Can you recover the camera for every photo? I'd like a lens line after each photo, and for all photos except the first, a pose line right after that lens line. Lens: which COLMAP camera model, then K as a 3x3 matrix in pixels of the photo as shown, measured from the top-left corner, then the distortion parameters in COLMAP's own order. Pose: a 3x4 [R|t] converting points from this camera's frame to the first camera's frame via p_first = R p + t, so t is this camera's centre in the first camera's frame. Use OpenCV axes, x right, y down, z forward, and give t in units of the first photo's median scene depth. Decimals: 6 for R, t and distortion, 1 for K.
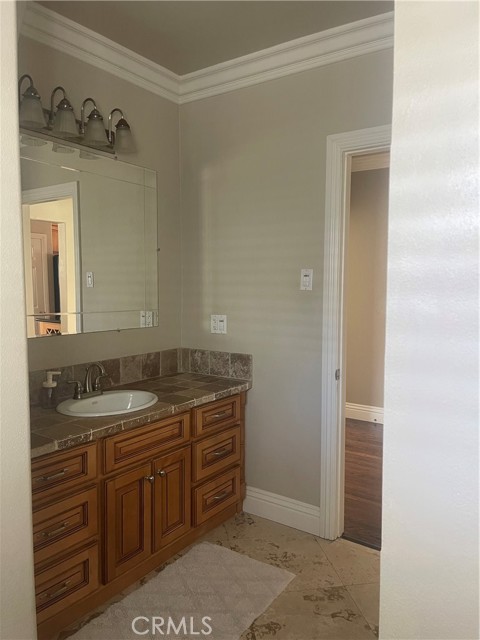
lens RADIAL K [[476.4, 0, 240.3], [0, 476.4, 320.0], [0, 0, 1]] dist [0.074949, 0.002030]
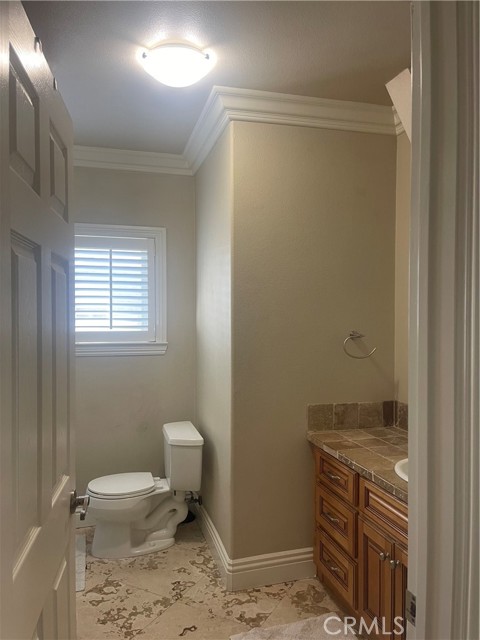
lens RADIAL K [[476.4, 0, 240.5], [0, 476.4, 320.6], [0, 0, 1]] dist [0.074949, 0.002030]
pose [[-0.635132, -0.000853, -0.772403, 0.730515], [-0.063807, 0.996639, 0.051366, -0.143834], [0.769763, 0.081909, -0.633053, 1.434200]]
